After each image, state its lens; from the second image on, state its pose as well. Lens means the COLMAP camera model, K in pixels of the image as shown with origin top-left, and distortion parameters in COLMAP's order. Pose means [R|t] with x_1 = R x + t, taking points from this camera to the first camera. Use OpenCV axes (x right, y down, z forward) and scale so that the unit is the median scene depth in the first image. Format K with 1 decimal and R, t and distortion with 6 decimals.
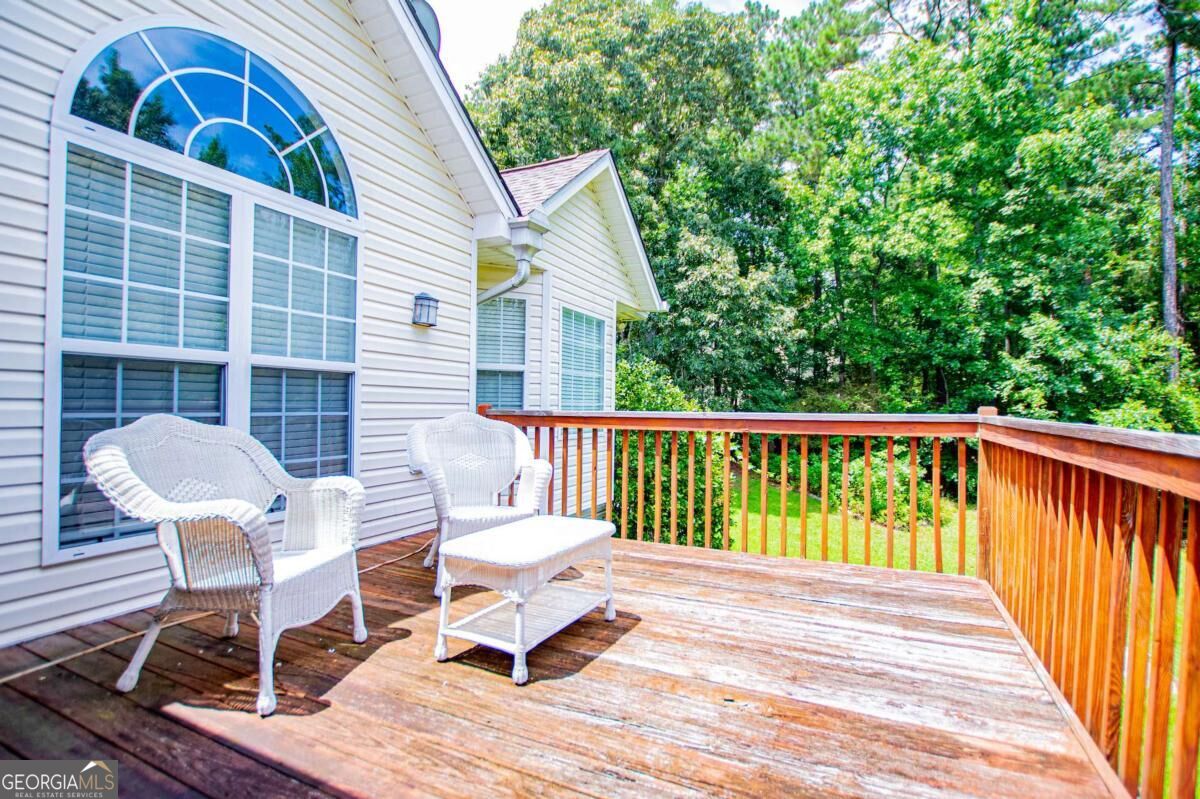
lens RADIAL K [[562.3, 0, 603.1], [0, 562.3, 403.3], [0, 0, 1]] dist [-0.026789, 0.000907]
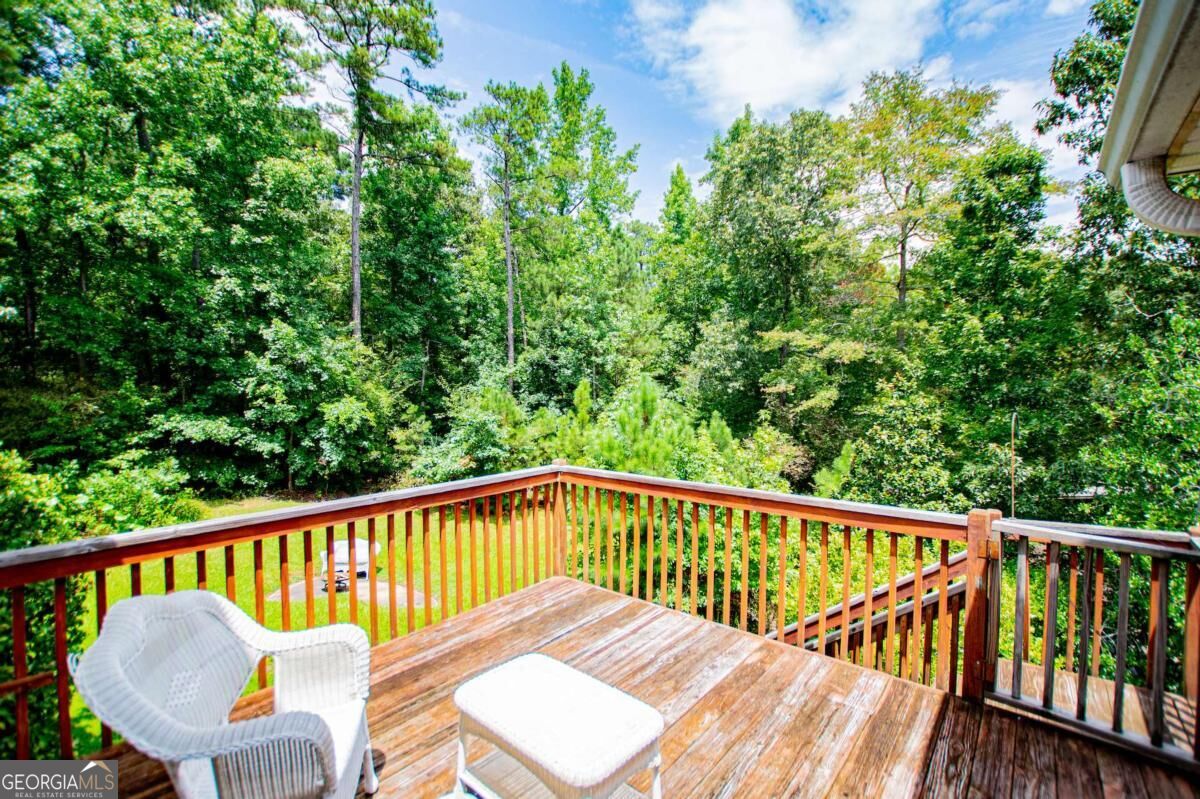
lens RADIAL K [[540.3, 0, 608.7], [0, 540.3, 399.0], [0, 0, 1]] dist [-0.026868, 0.001181]
pose [[0.239192, -0.031013, 0.970477, -0.105202], [0.001085, 0.999498, 0.031673, -0.031935], [-0.970972, -0.006523, 0.239105, 0.083985]]
